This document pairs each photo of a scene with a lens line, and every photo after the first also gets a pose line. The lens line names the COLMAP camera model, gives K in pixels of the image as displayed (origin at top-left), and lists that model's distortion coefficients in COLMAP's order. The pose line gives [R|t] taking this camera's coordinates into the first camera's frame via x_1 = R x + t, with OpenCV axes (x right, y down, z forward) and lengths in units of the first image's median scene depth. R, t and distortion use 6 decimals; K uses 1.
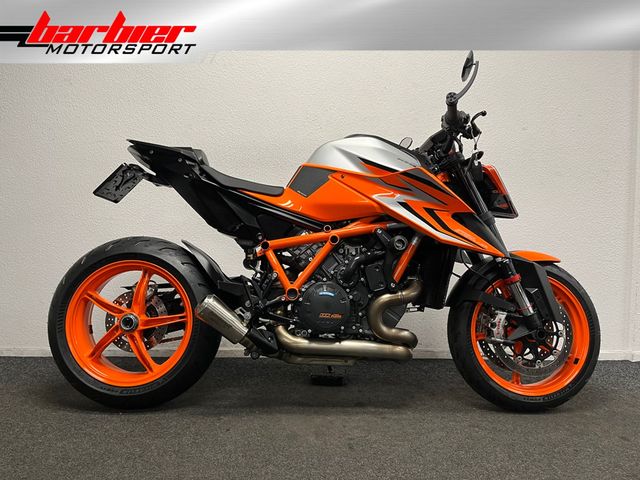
lens RADIAL K [[487.8, 0, 320.0], [0, 487.8, 240.0], [0, 0, 1]] dist [0.034213, -0.001476]
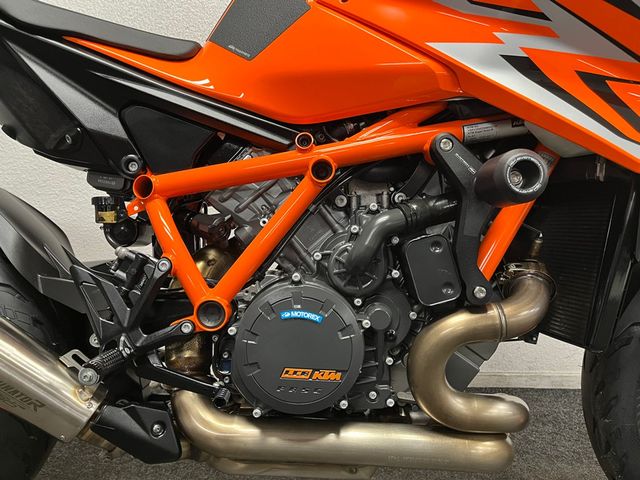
lens RADIAL K [[487.8, 0, 320.0], [0, 487.8, 240.0], [0, 0, 1]] dist [0.034213, -0.001476]
pose [[0.999718, -0.002584, -0.023600, 0.035809], [0.004825, 0.995425, 0.095421, 0.016617], [0.023245, -0.095508, 0.995157, 0.612659]]
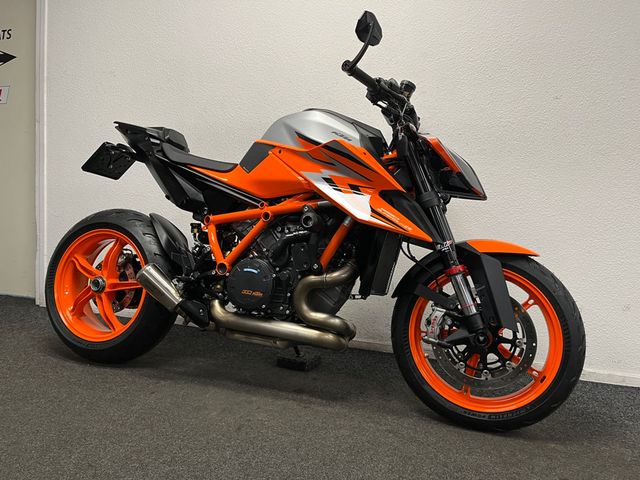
lens RADIAL K [[487.8, 0, 320.0], [0, 487.8, 240.0], [0, 0, 1]] dist [0.034213, -0.001476]
pose [[0.939607, 0.051186, -0.338406, 0.457381], [-0.049859, 0.998677, 0.012618, 0.028354], [0.338604, 0.005017, 0.940916, 0.117208]]
